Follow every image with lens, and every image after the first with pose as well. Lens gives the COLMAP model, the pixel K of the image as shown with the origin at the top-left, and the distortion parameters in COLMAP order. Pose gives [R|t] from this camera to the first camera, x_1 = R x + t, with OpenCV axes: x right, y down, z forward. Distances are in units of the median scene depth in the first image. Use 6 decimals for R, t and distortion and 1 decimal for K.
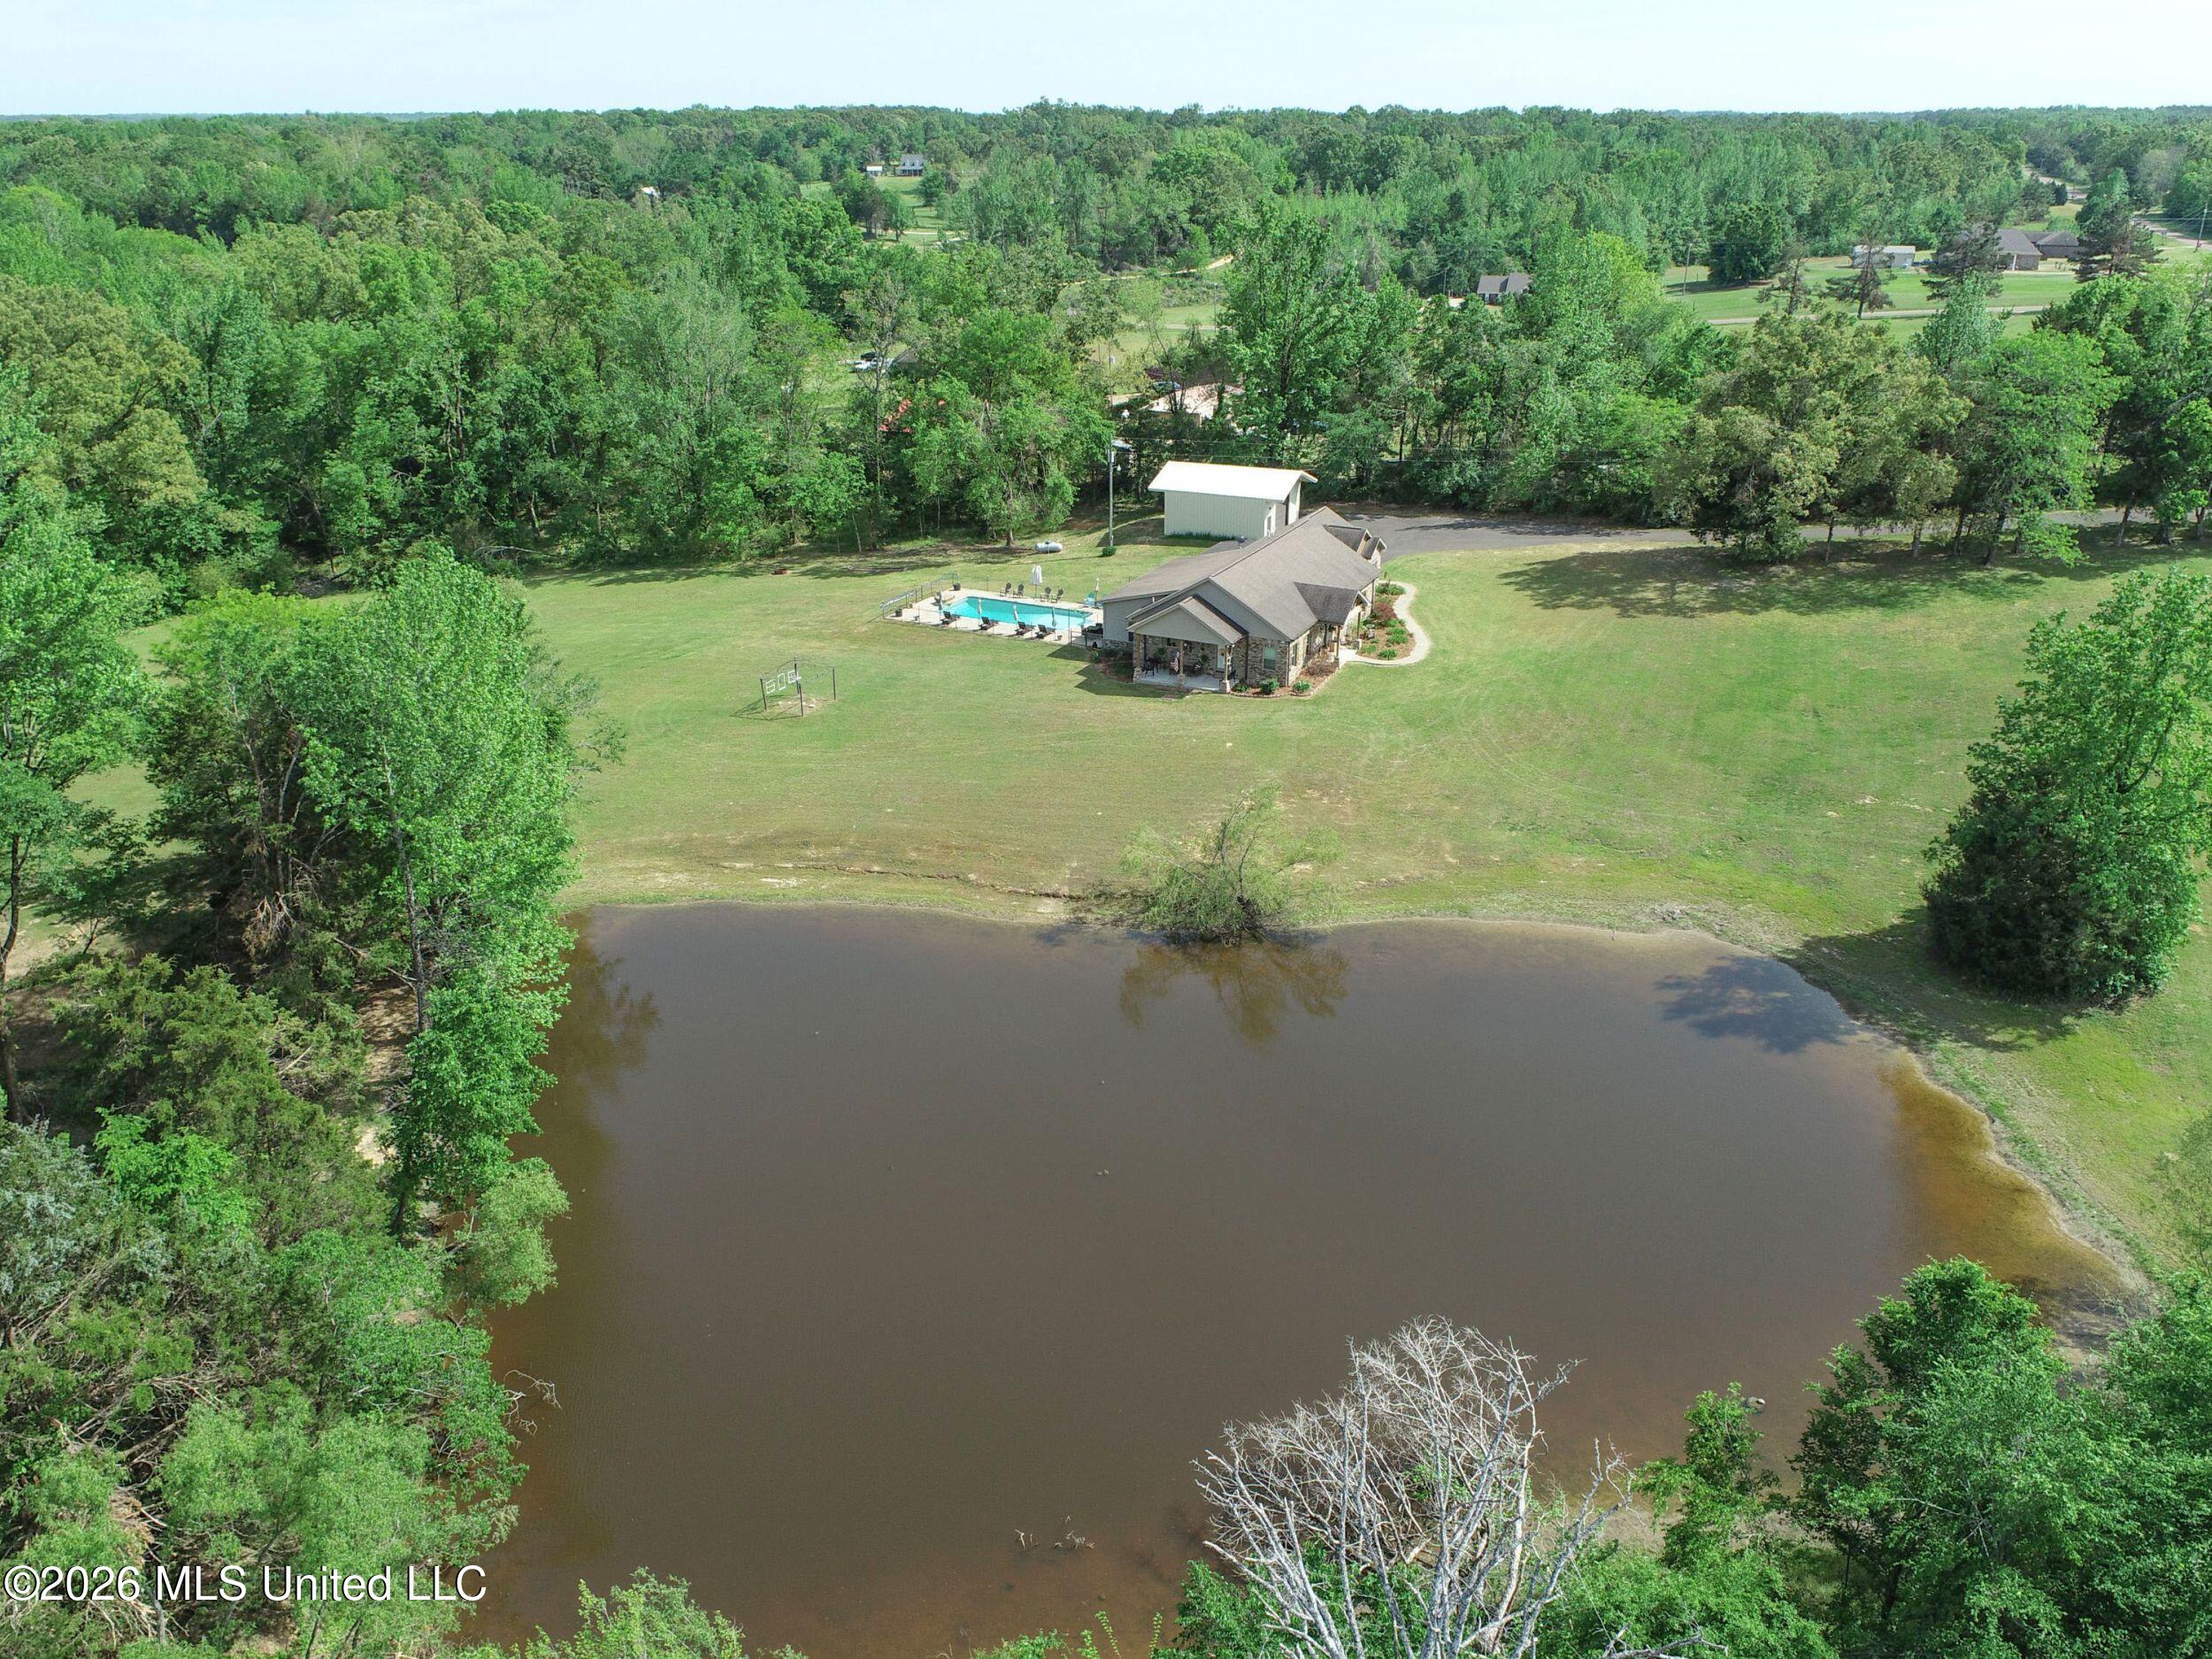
lens RADIAL K [[1685.6, 0, 1106.0], [0, 1685.6, 829.5], [0, 0, 1]] dist [0.002301, -0.034501]
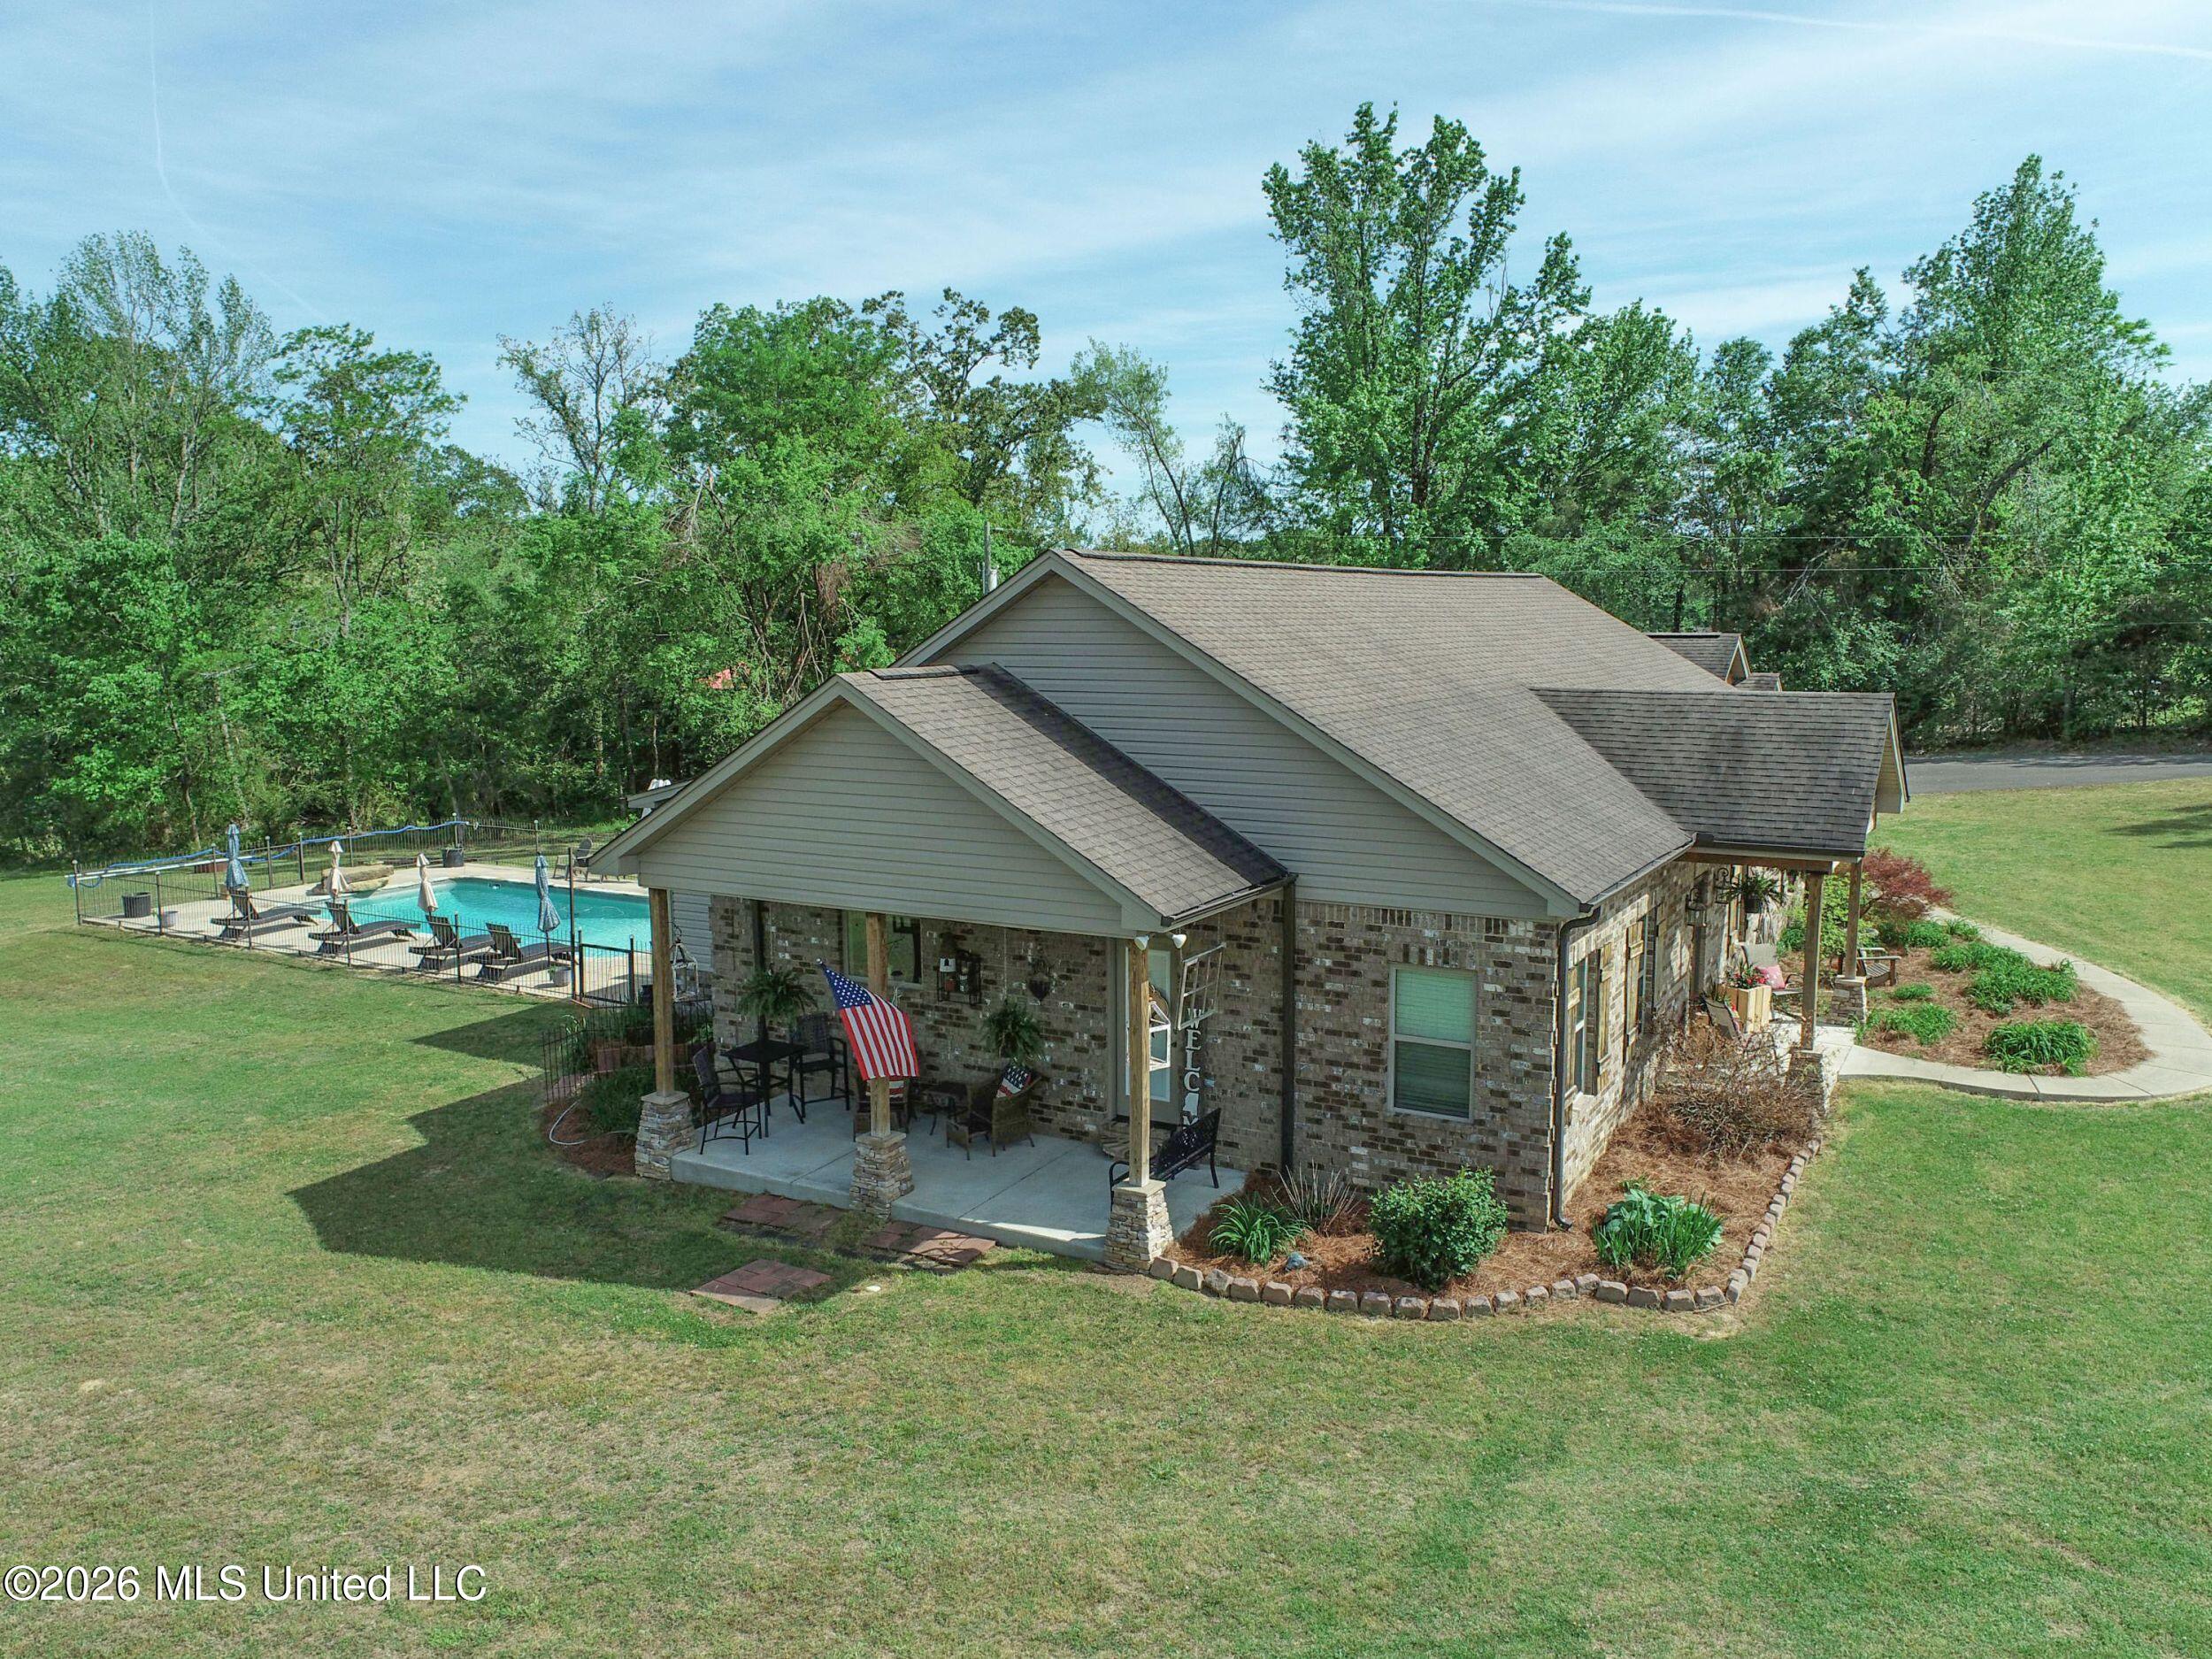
lens RADIAL K [[1685.6, 0, 1106.0], [0, 1685.6, 829.5], [0, 0, 1]] dist [0.002301, -0.034501]
pose [[0.997496, 0.002968, -0.070656, 0.077765], [-0.021626, 0.964058, -0.264809, -0.078191], [0.067331, 0.265674, 0.961709, 0.840916]]
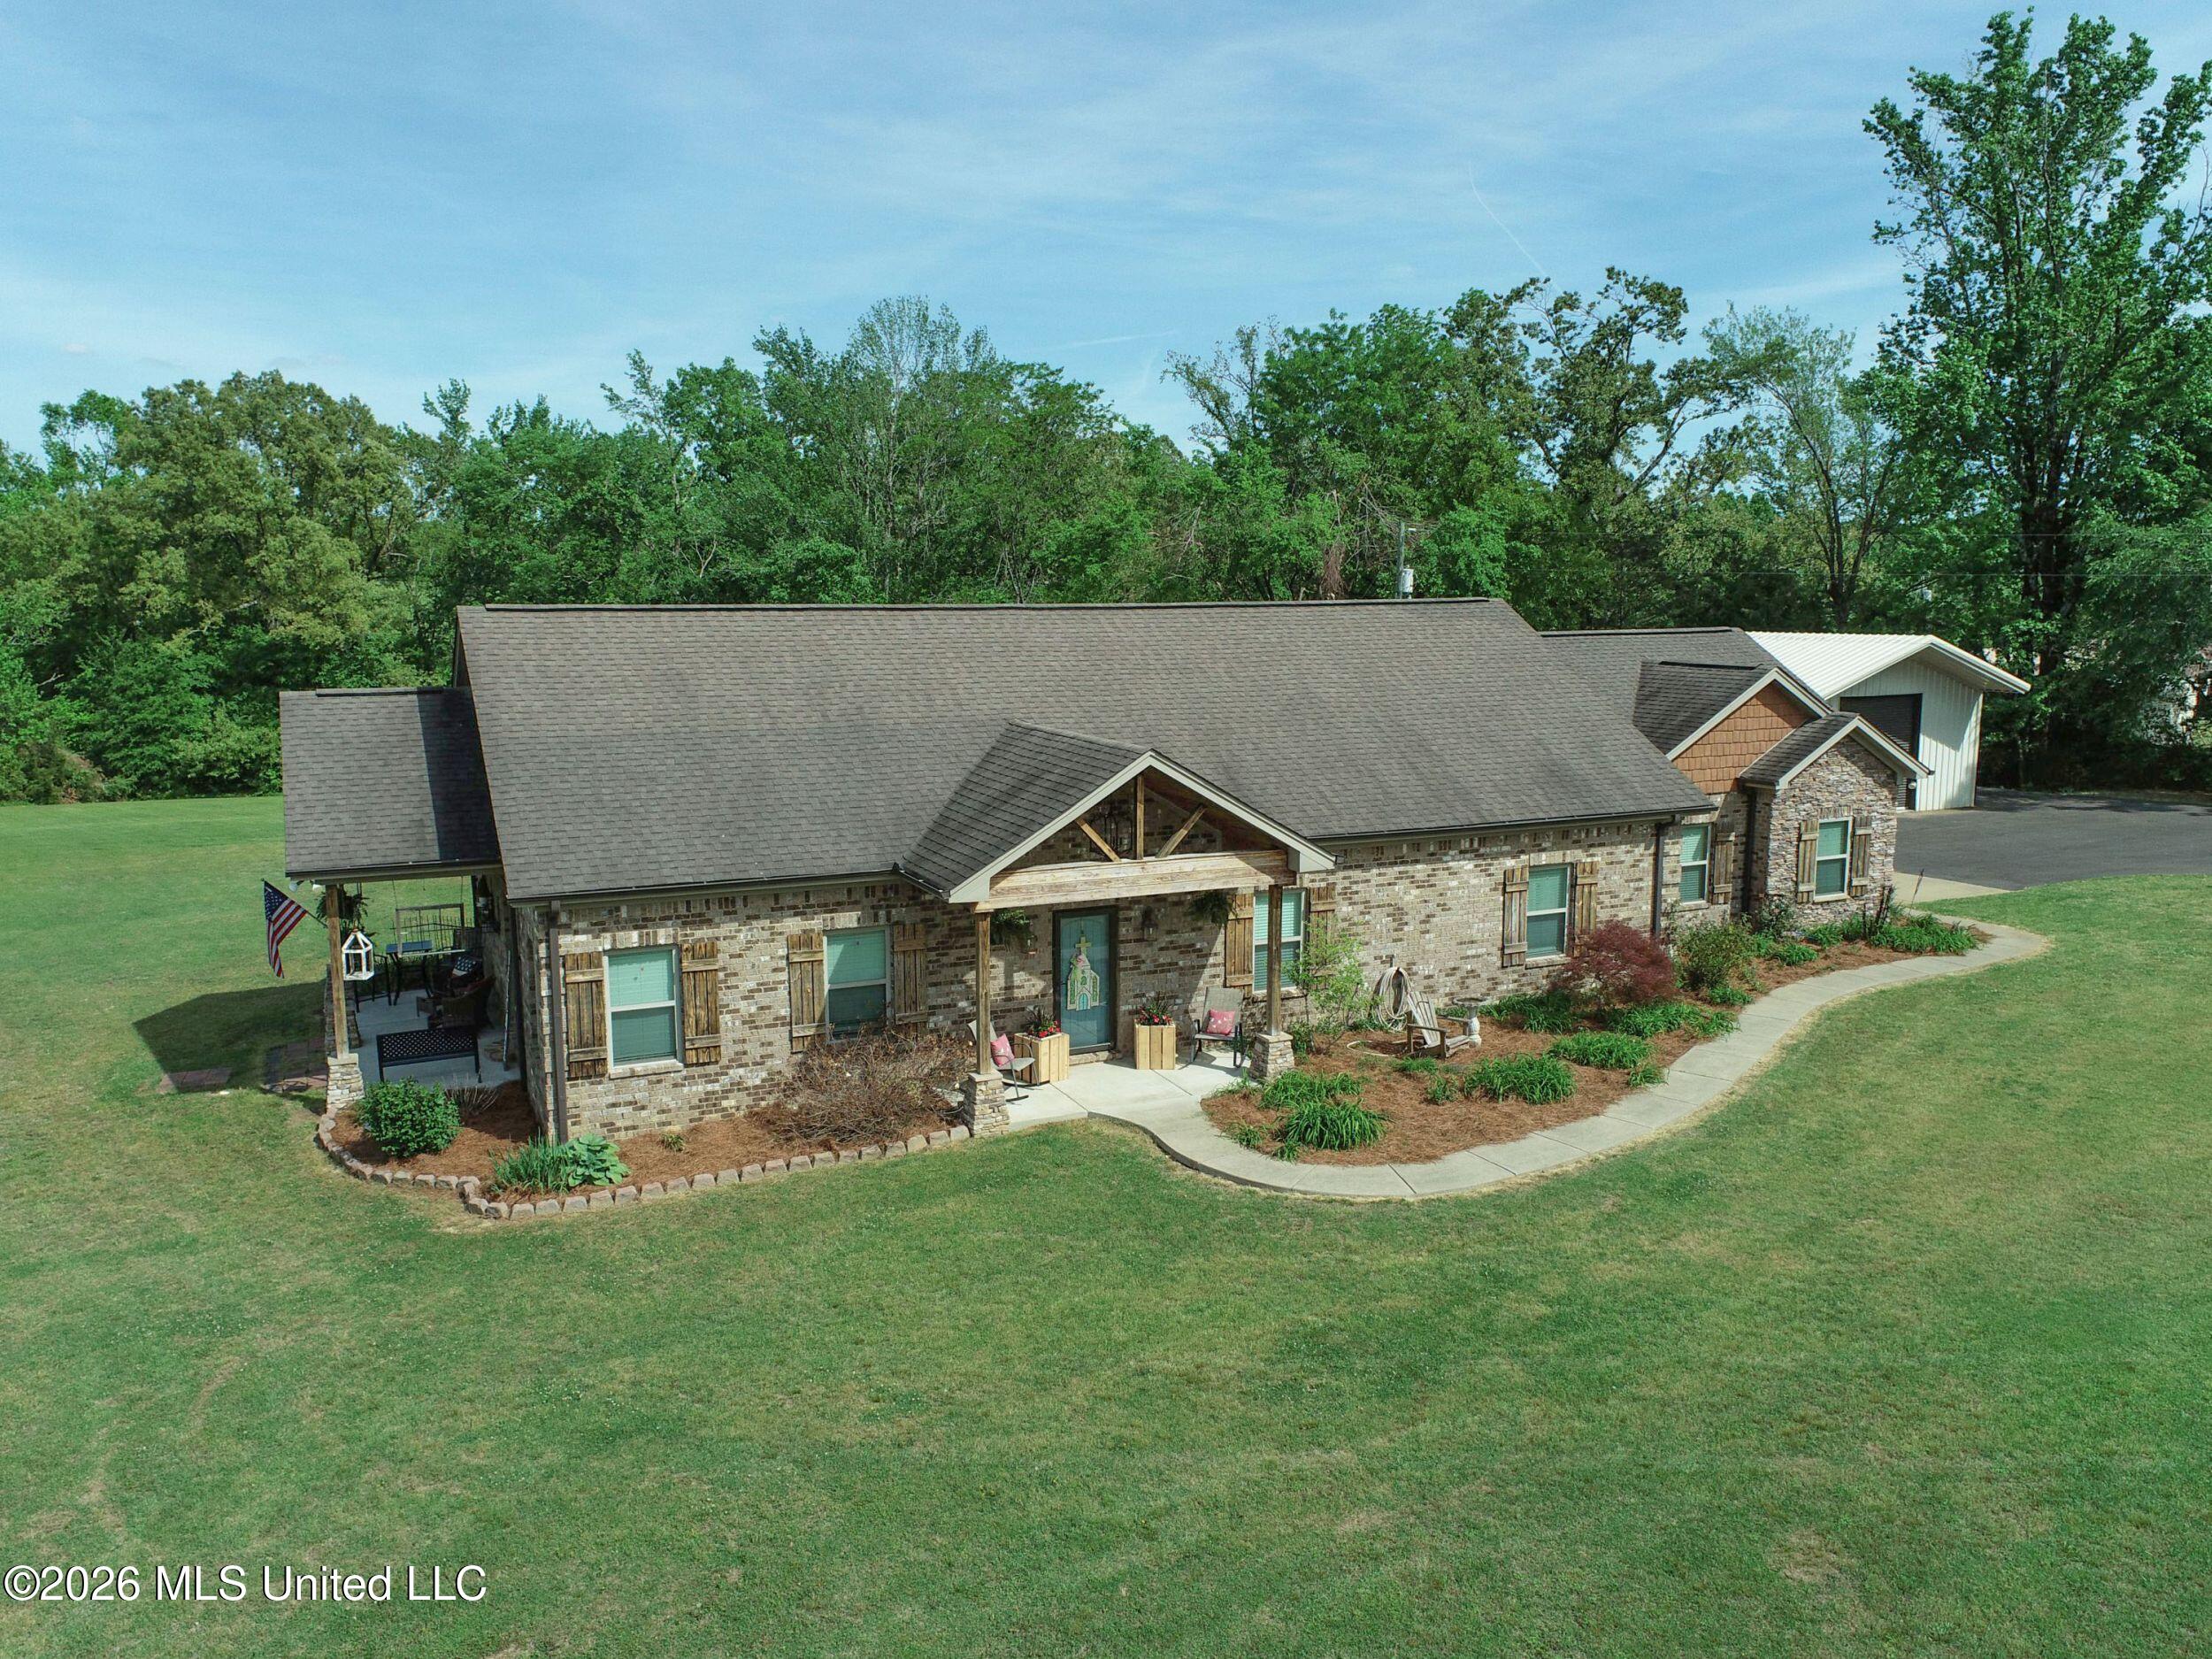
lens RADIAL K [[1685.6, 0, 1106.0], [0, 1685.6, 829.5], [0, 0, 1]] dist [0.002301, -0.034501]
pose [[0.769608, 0.090874, -0.632017, 0.279276], [-0.245246, 0.955967, -0.161185, -0.104668], [0.589540, 0.279049, 0.758007, 0.881948]]
